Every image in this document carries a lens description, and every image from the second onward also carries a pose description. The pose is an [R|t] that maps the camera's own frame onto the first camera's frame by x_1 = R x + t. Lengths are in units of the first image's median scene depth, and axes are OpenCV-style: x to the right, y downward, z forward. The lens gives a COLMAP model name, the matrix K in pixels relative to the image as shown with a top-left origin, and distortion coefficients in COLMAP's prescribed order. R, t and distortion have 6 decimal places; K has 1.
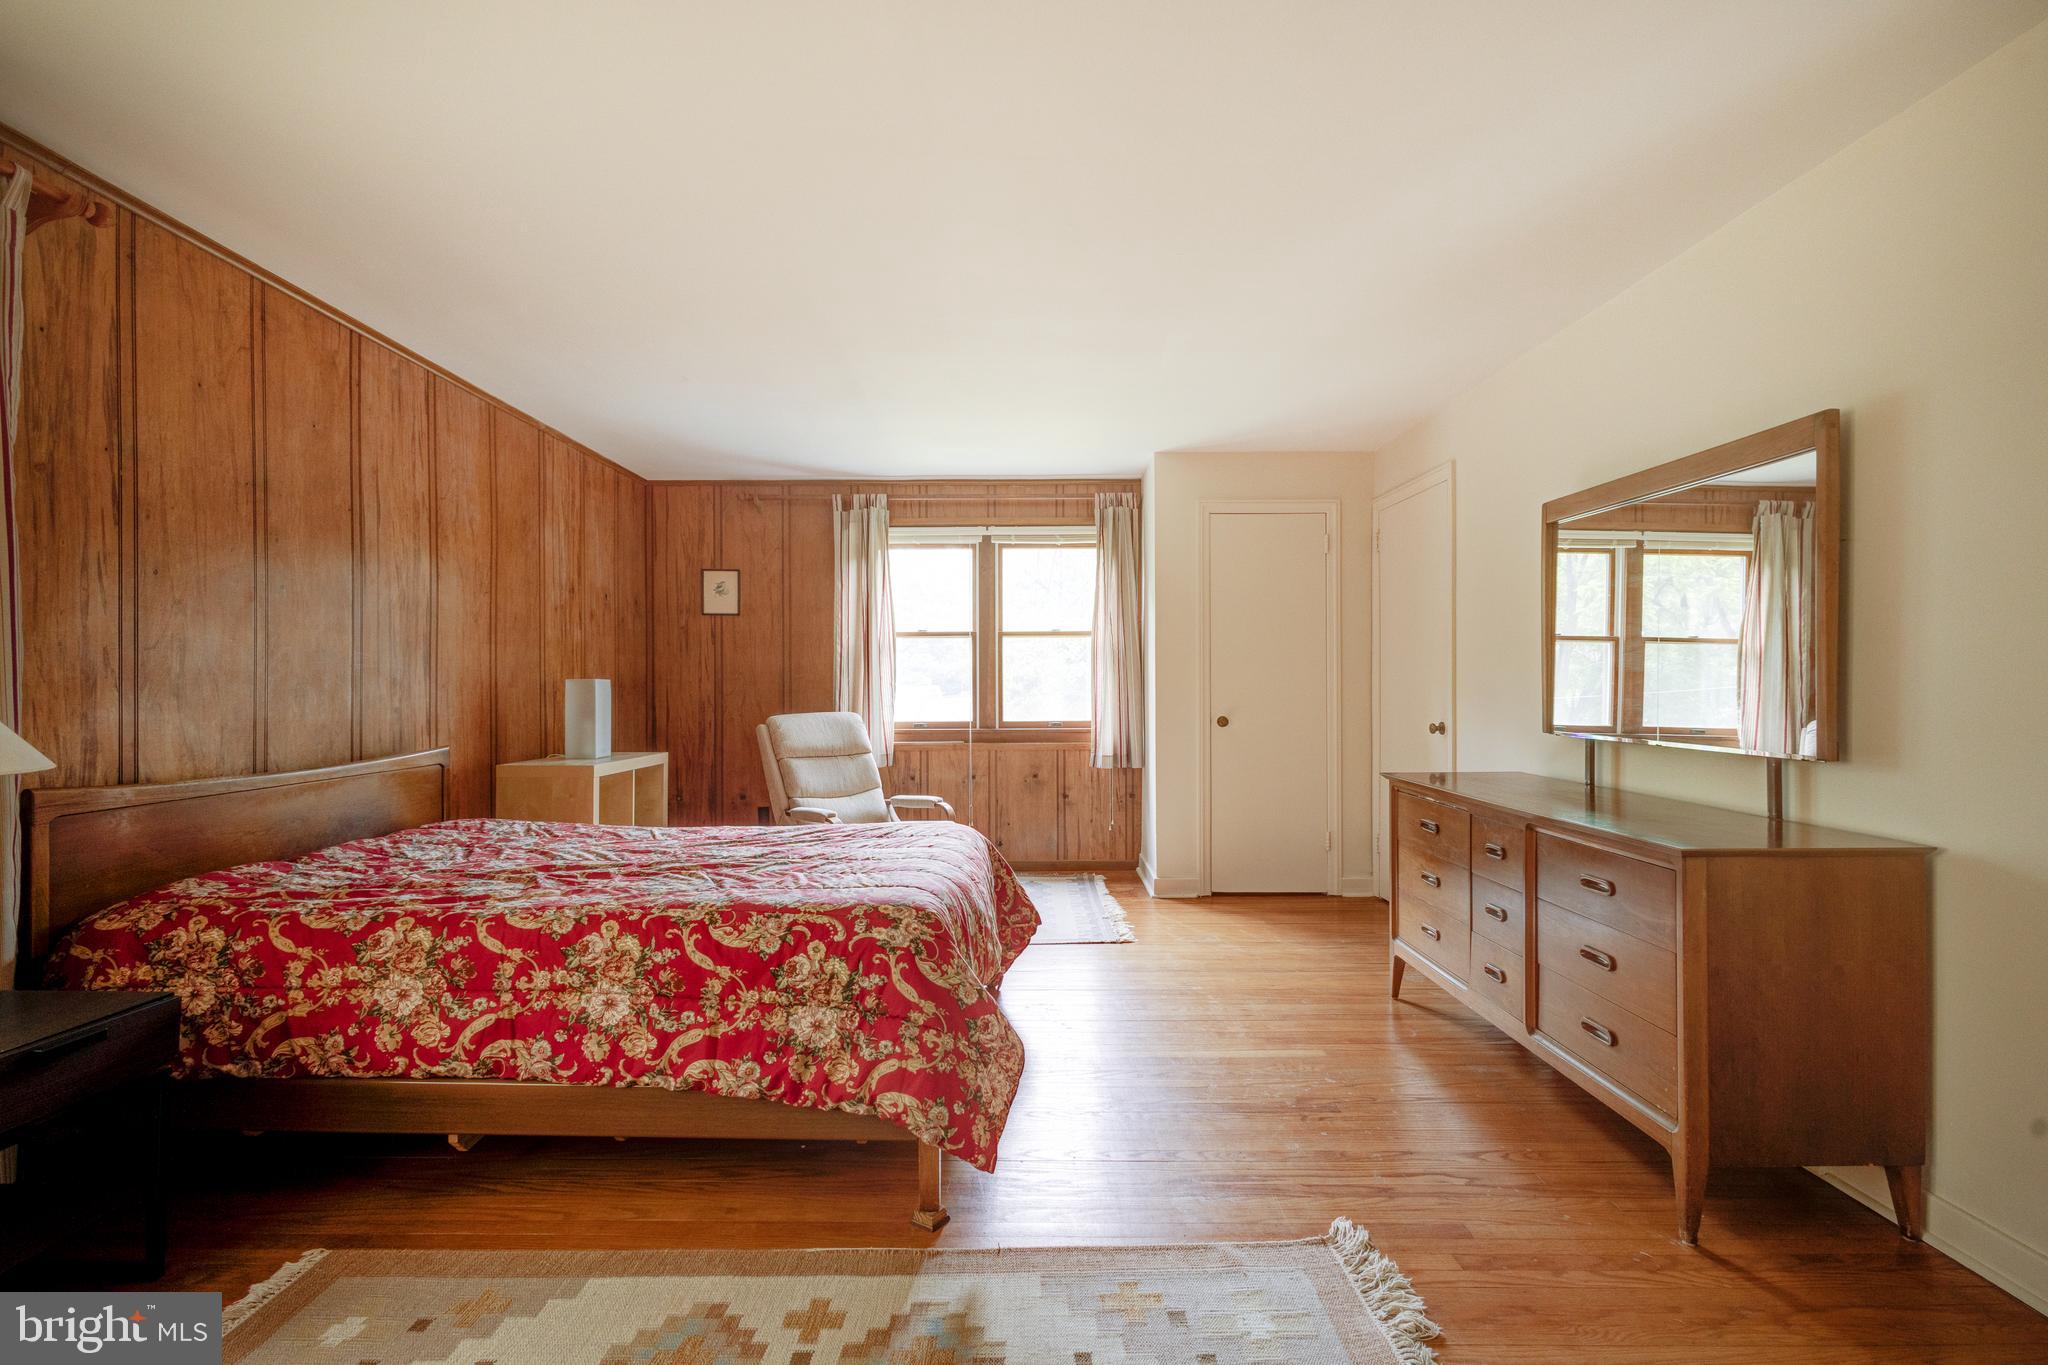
lens RADIAL K [[951.6, 0, 1022.5], [0, 951.6, 684.7], [0, 0, 1]] dist [0.011660, -0.004519]
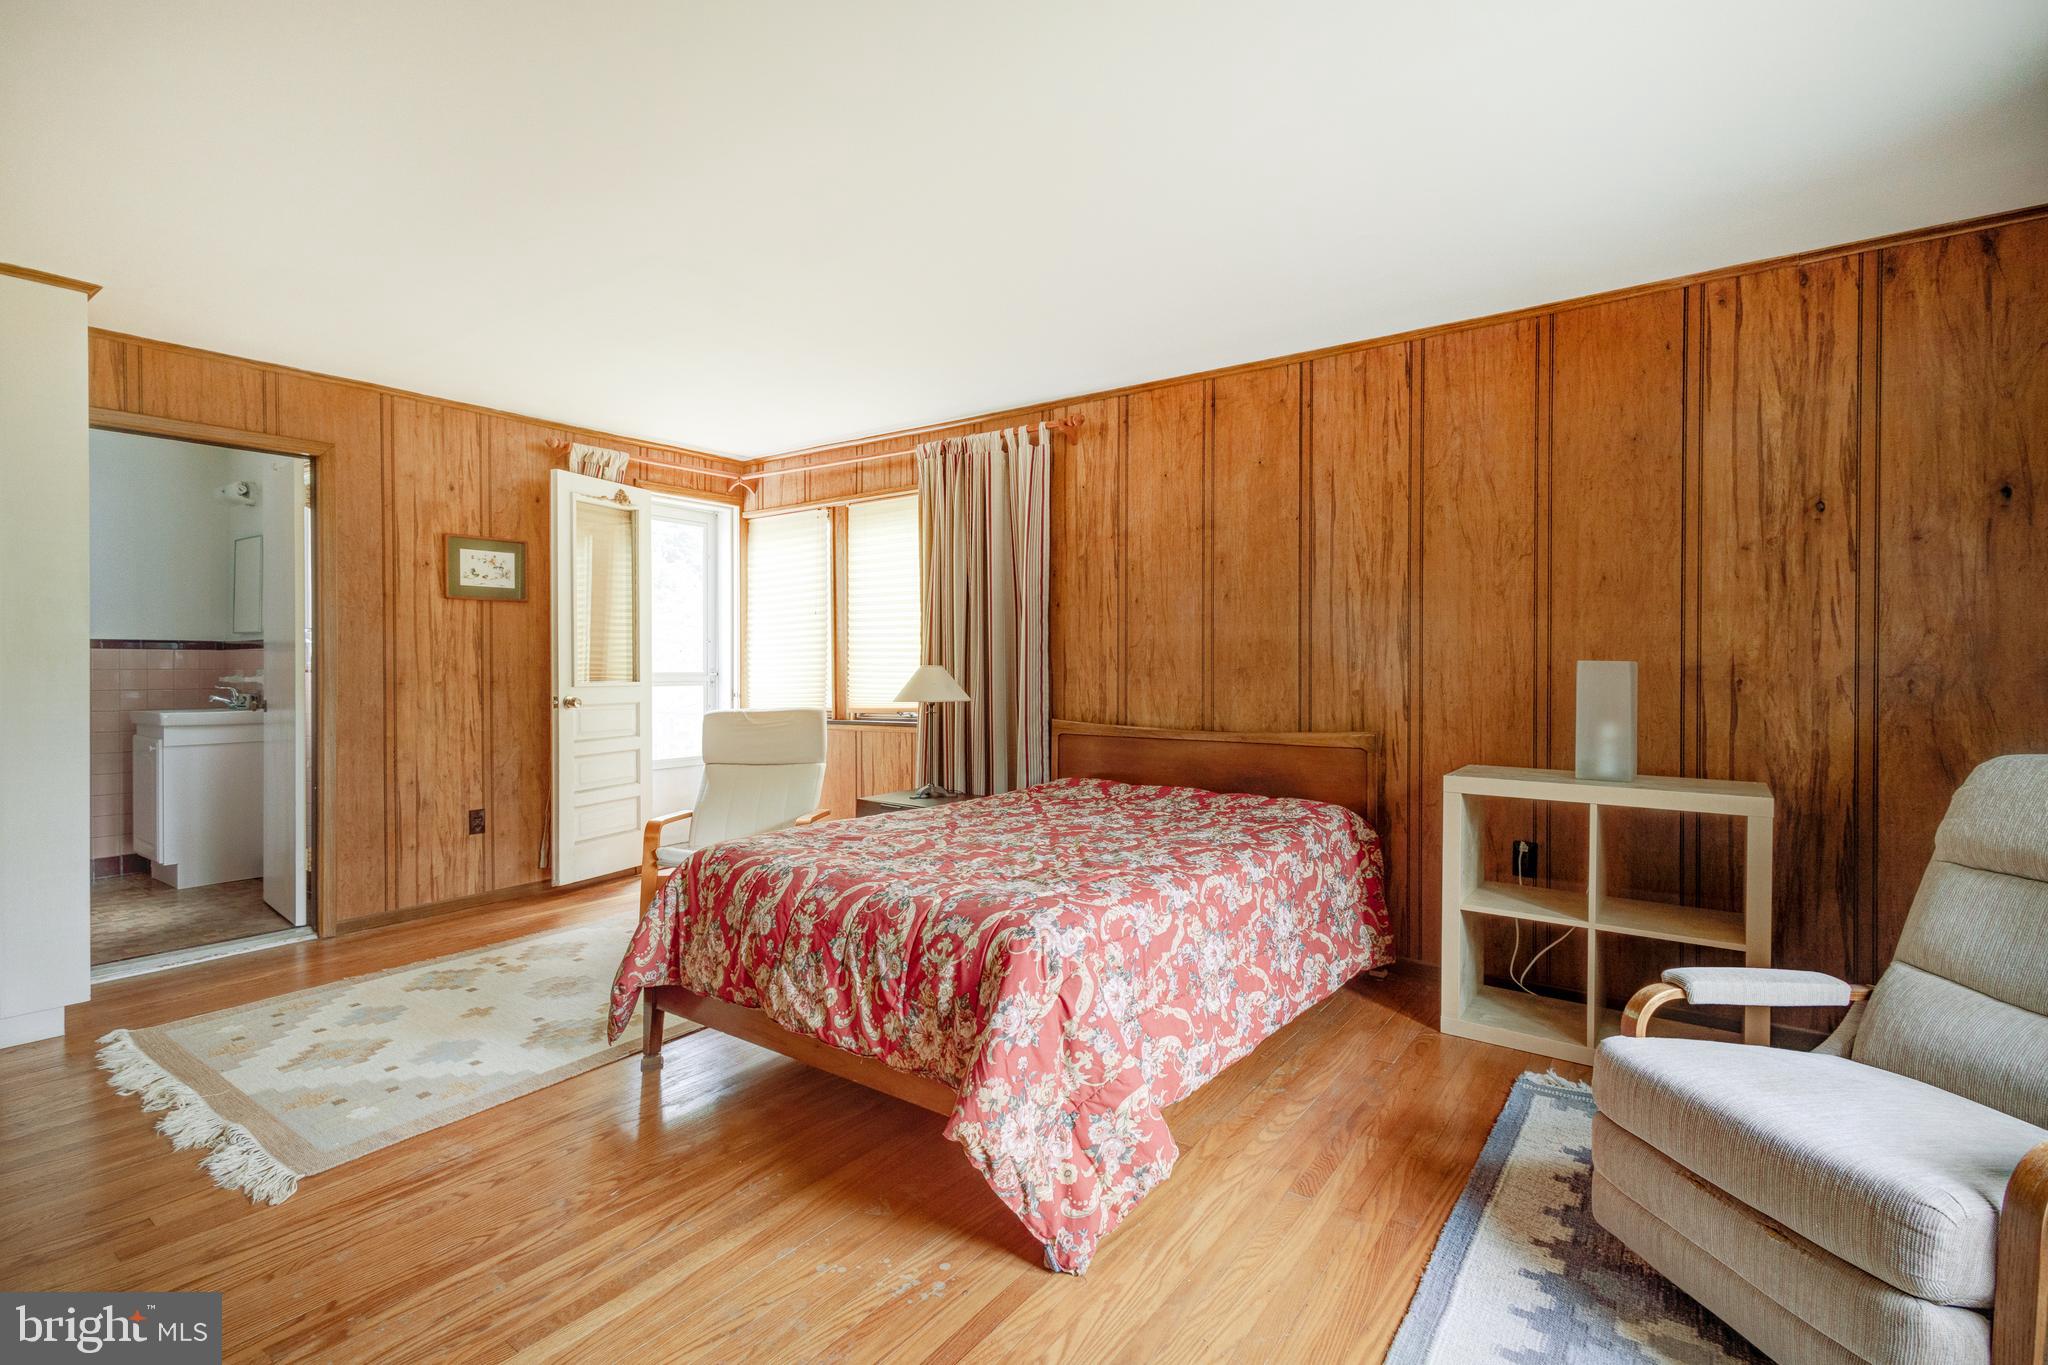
lens RADIAL K [[951.6, 0, 1023.8], [0, 951.6, 680.5], [0, 0, 1]] dist [0.011660, -0.004519]
pose [[-0.590321, 0.003363, -0.807162, 0.465911], [-0.004141, 0.999966, 0.007195, 0.008844], [0.807158, 0.007590, -0.590287, 1.527772]]
